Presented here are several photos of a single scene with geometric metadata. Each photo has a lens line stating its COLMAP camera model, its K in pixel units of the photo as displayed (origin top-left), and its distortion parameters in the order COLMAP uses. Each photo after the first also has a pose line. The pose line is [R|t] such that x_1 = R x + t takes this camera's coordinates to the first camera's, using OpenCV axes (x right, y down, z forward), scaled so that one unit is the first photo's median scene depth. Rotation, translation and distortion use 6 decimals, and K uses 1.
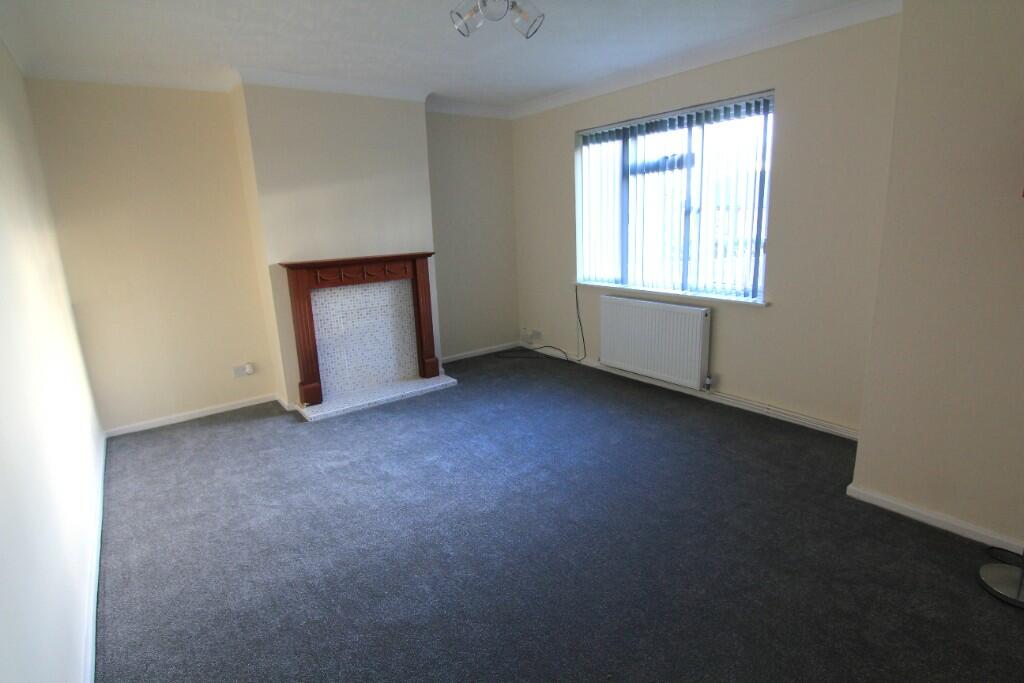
lens RADIAL K [[519.6, 0, 514.4], [0, 519.6, 340.1], [0, 0, 1]] dist [-0.001116, -0.001609]
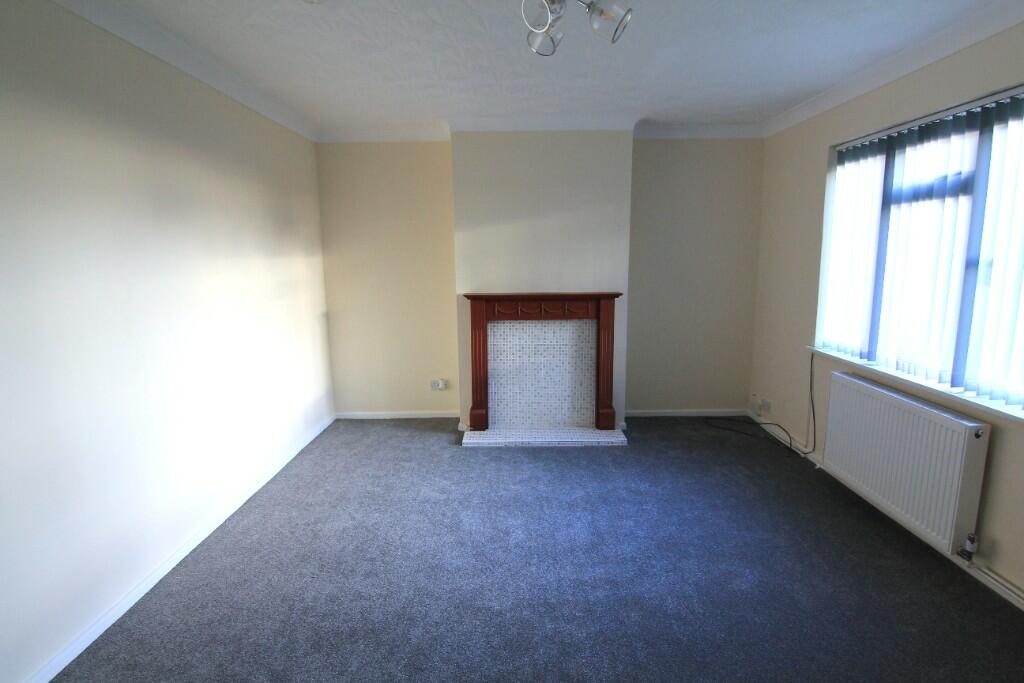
lens RADIAL K [[520.9, 0, 511.3], [0, 520.9, 340.8], [0, 0, 1]] dist [-0.006602, -0.008642]
pose [[0.797106, 0.131530, -0.589341, 0.257647], [-0.161035, 0.986946, 0.002461, -0.066124], [0.581971, 0.092943, 0.807881, 0.188504]]
